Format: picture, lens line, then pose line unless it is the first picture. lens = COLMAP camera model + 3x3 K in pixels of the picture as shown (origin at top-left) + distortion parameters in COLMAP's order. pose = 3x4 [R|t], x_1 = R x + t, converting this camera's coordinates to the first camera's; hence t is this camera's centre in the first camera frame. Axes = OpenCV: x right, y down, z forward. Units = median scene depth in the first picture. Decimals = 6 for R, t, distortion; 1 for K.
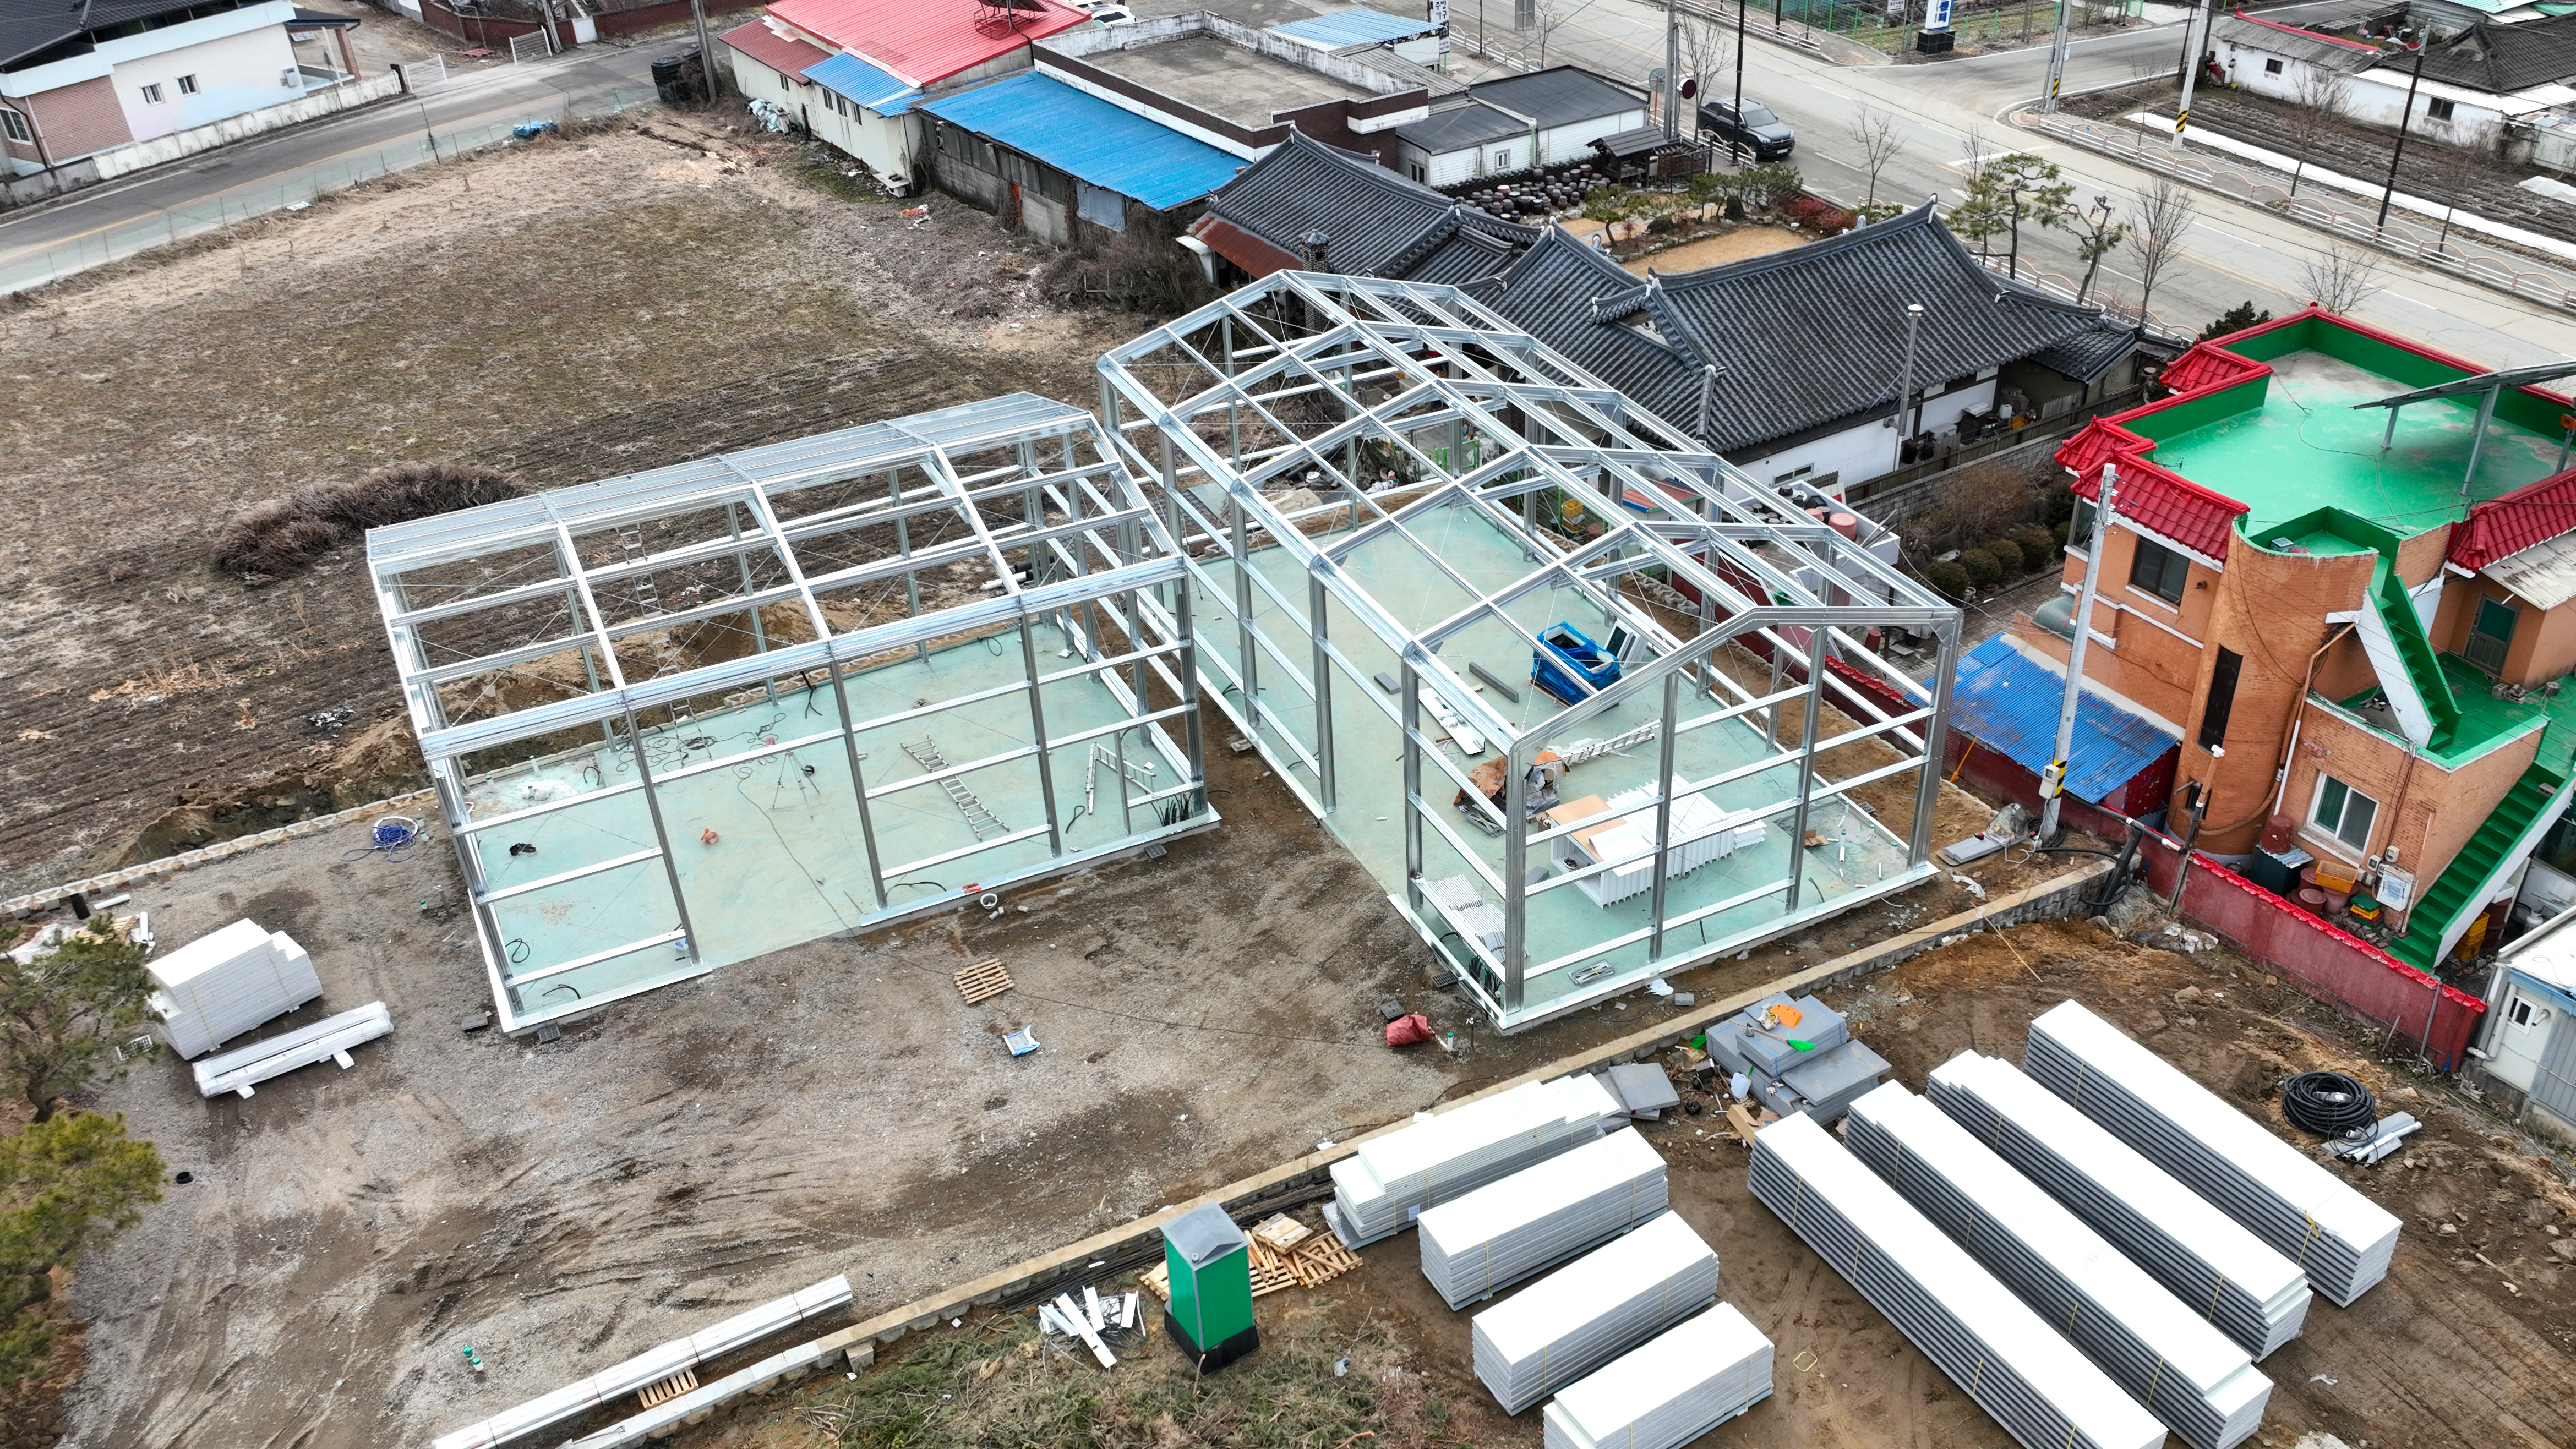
lens RADIAL K [[2037.6, 0, 1416.4], [0, 2037.6, 735.8], [0, 0, 1]] dist [0.012170, 0.009827]
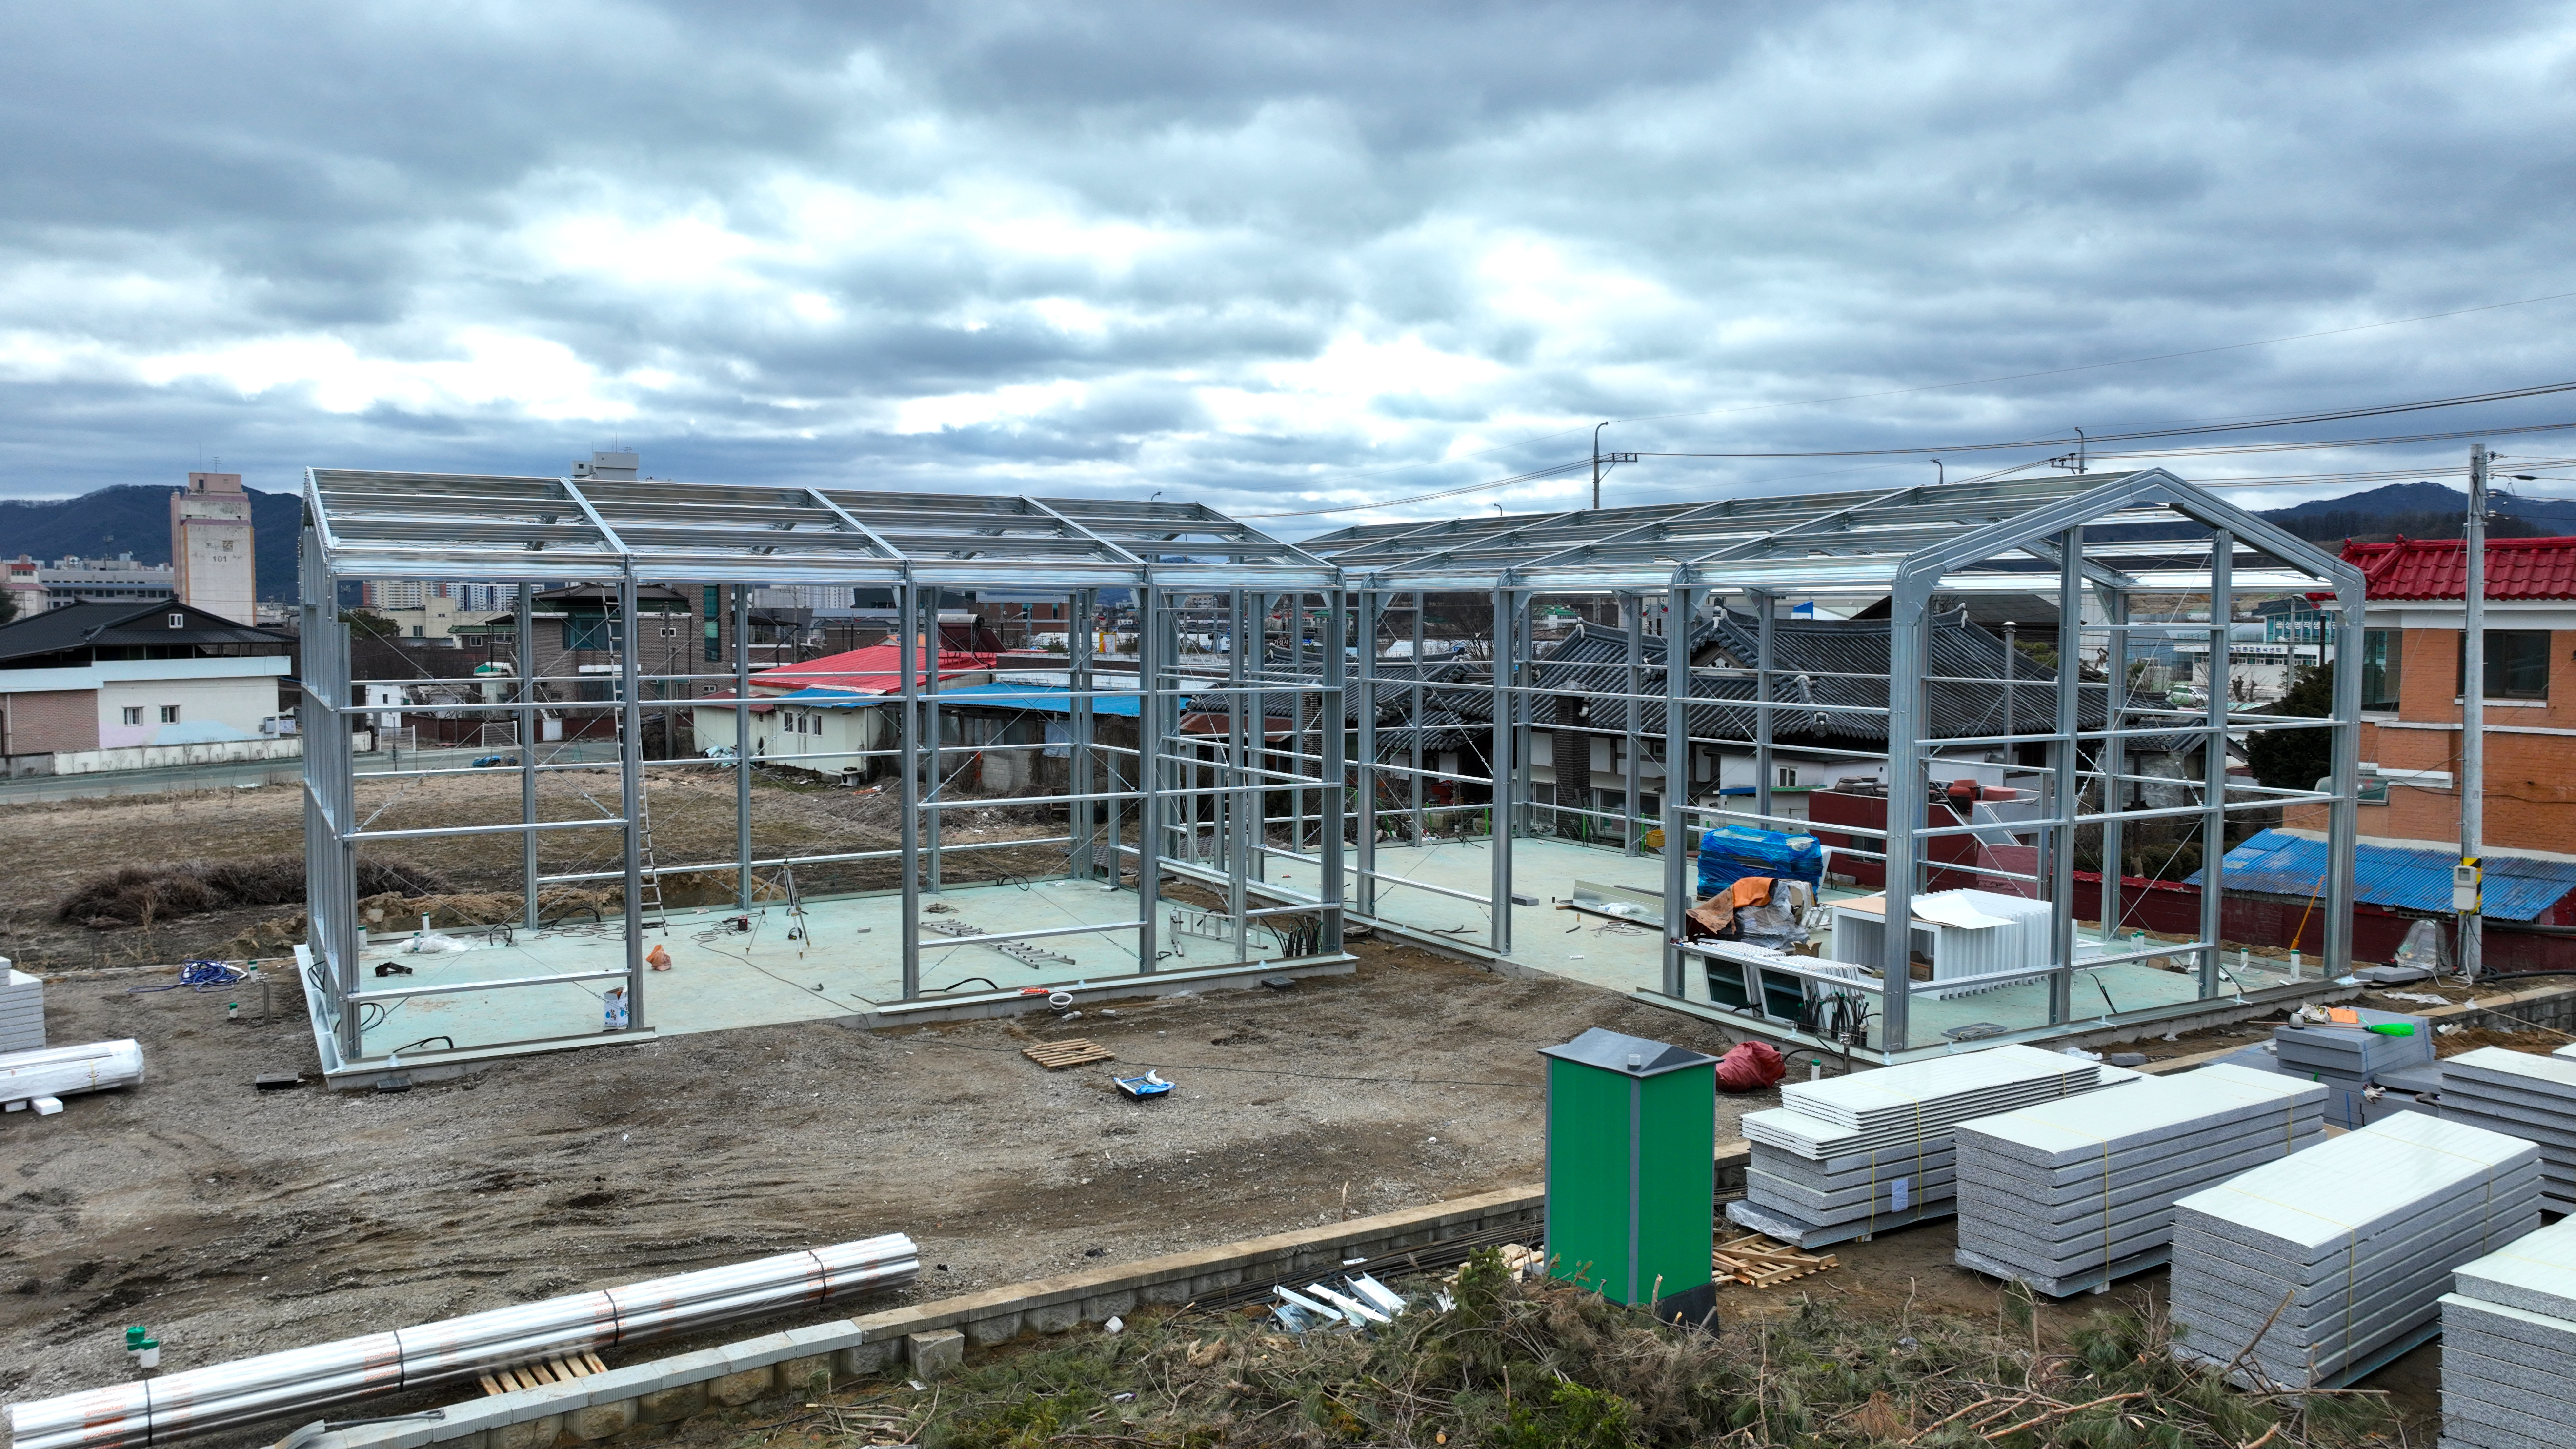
lens RADIAL K [[1783.6, 0, 1280.9], [0, 1783.6, 686.4], [0, 0, 1]] dist [0.005817, 0.007967]
pose [[0.999054, 0.016578, 0.040196, -0.177886], [0.005819, 0.865162, -0.501459, 0.326930], [-0.043089, 0.501219, 0.864247, 0.458327]]
